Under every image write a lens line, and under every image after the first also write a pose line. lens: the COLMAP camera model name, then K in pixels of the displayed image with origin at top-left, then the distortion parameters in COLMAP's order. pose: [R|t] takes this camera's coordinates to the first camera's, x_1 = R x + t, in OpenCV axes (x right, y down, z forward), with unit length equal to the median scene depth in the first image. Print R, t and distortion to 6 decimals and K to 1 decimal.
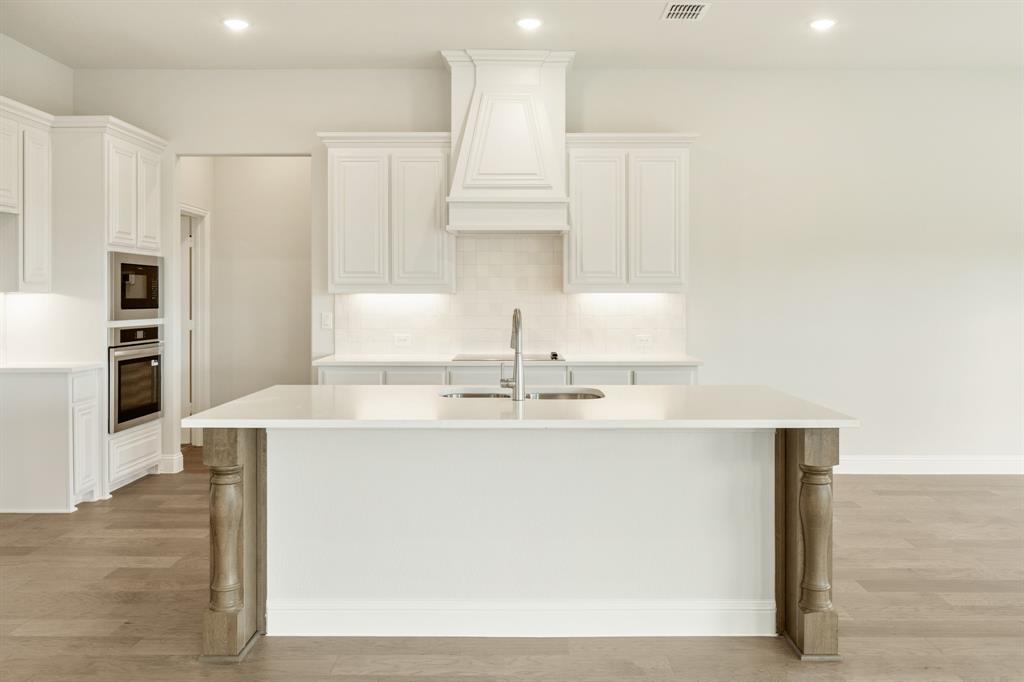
lens RADIAL K [[794.0, 0, 532.4], [0, 794.0, 312.3], [0, 0, 1]] dist [0.000305, -0.003011]
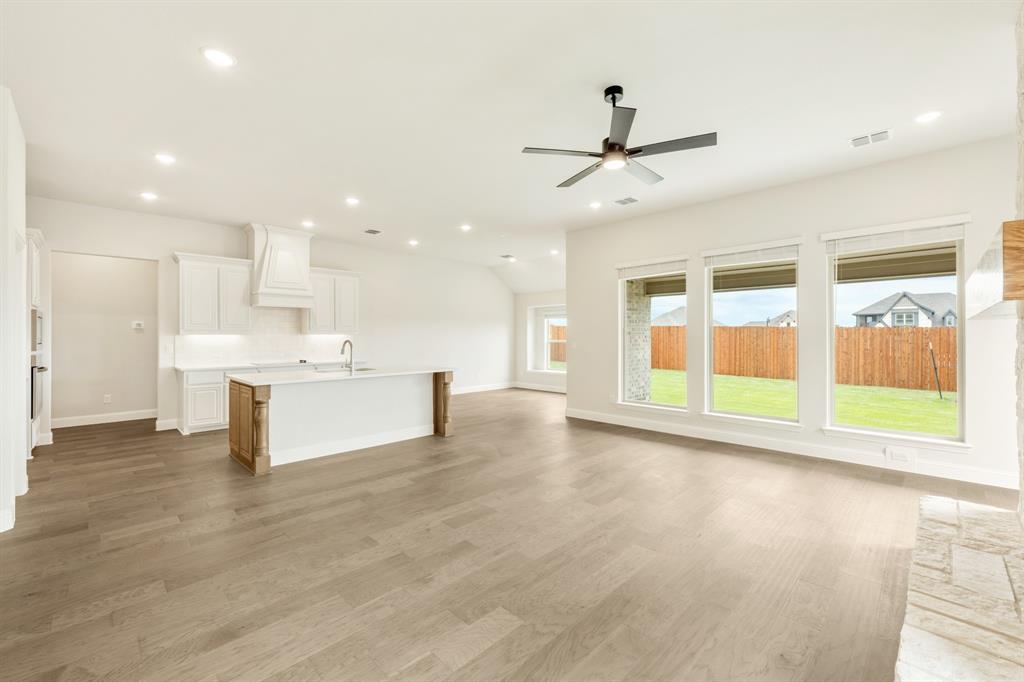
lens RADIAL K [[427.5, 0, 495.5], [0, 427.5, 339.9], [0, 0, 1]] dist [-0.001676, -0.000499]
pose [[0.728947, -0.008075, 0.684523, -0.419392], [0.013859, 0.999900, -0.002963, 0.003590], [-0.684430, 0.011646, 0.728985, -0.299056]]
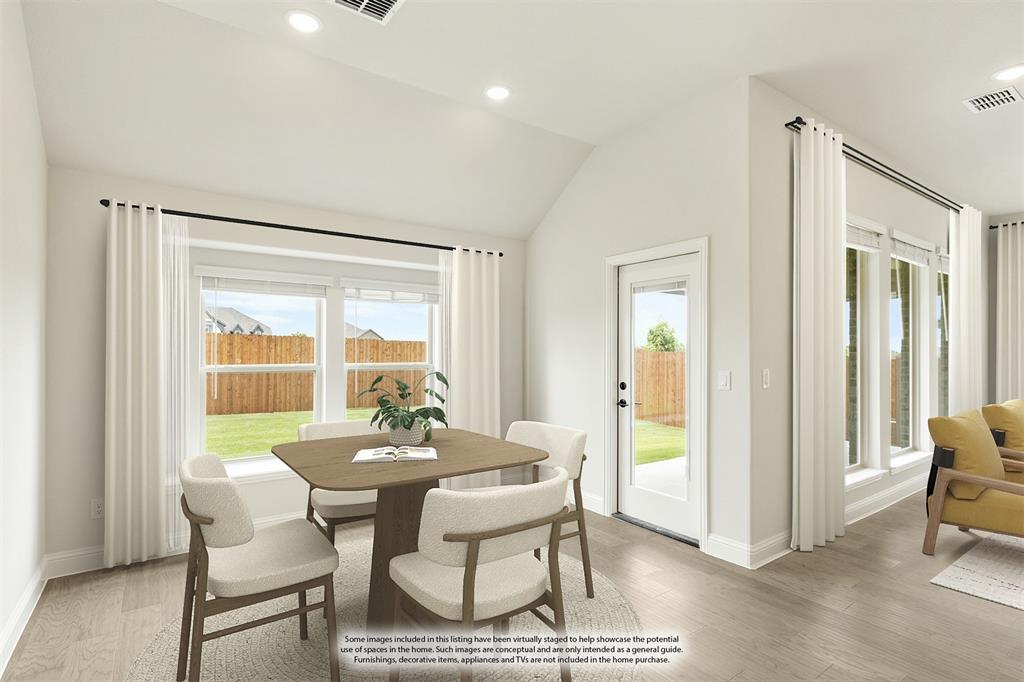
lens RADIAL K [[496.9, 0, 534.5], [0, 496.9, 362.7], [0, 0, 1]] dist [-0.001201, -0.000856]
pose [[-0.622540, -0.022652, 0.782260, 0.300332], [0.008425, 0.999329, 0.035642, -0.019084], [-0.782543, 0.028779, -0.621931, 0.971733]]
